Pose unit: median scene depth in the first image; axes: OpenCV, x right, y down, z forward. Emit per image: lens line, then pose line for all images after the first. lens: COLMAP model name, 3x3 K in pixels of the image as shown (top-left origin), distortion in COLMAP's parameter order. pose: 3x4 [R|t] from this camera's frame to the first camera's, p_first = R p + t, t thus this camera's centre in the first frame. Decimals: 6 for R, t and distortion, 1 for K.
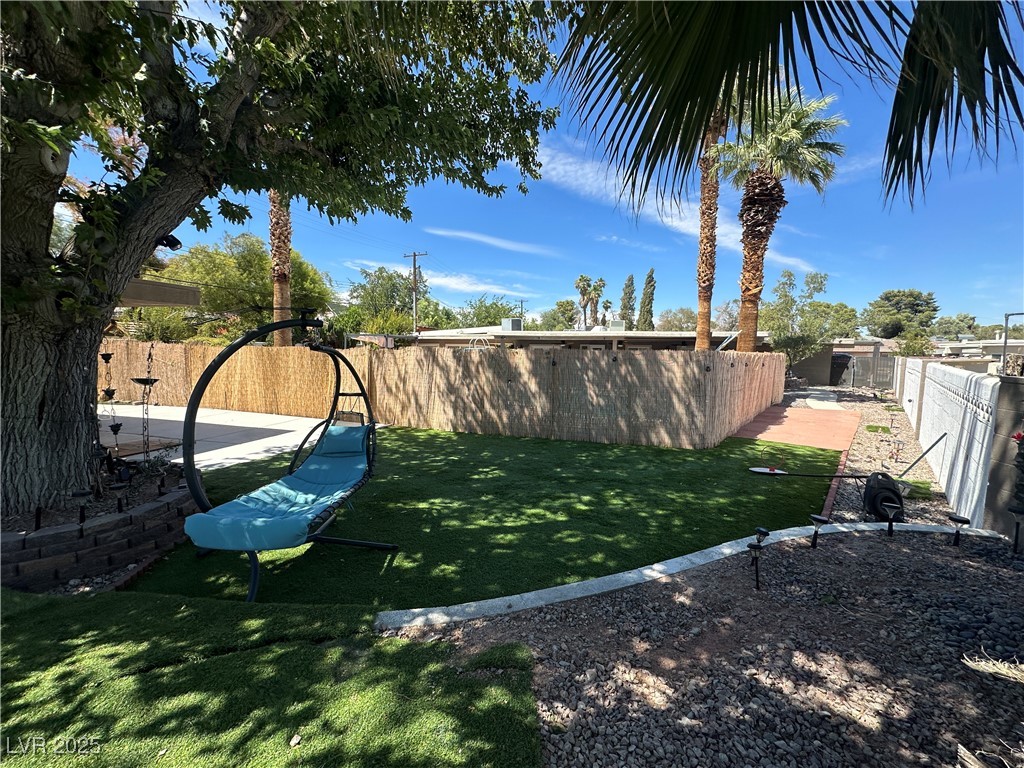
lens RADIAL K [[401.9, 0, 507.9], [0, 401.9, 381.9], [0, 0, 1]] dist [-0.003861, 0.000107]
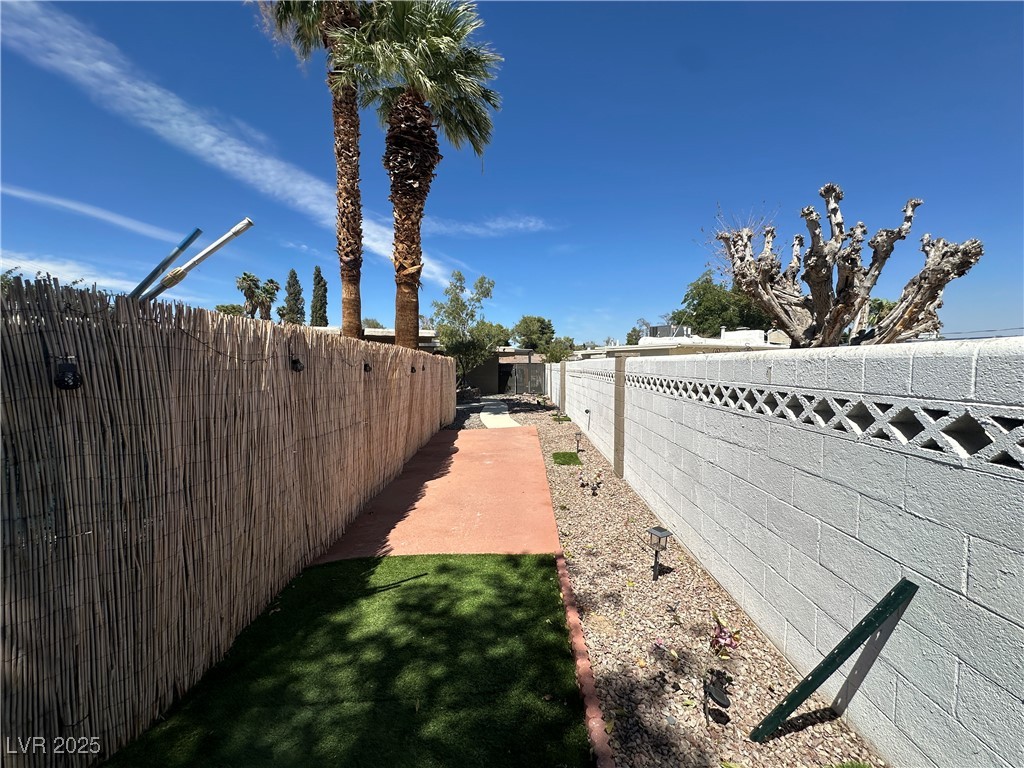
lens RADIAL K [[401.9, 0, 507.9], [0, 401.9, 381.9], [0, 0, 1]] dist [-0.003861, 0.000107]
pose [[0.758391, -0.043352, 0.650357, 0.167012], [0.069320, 0.997491, -0.014343, -0.004232], [-0.648104, 0.055960, 0.759493, 0.219637]]
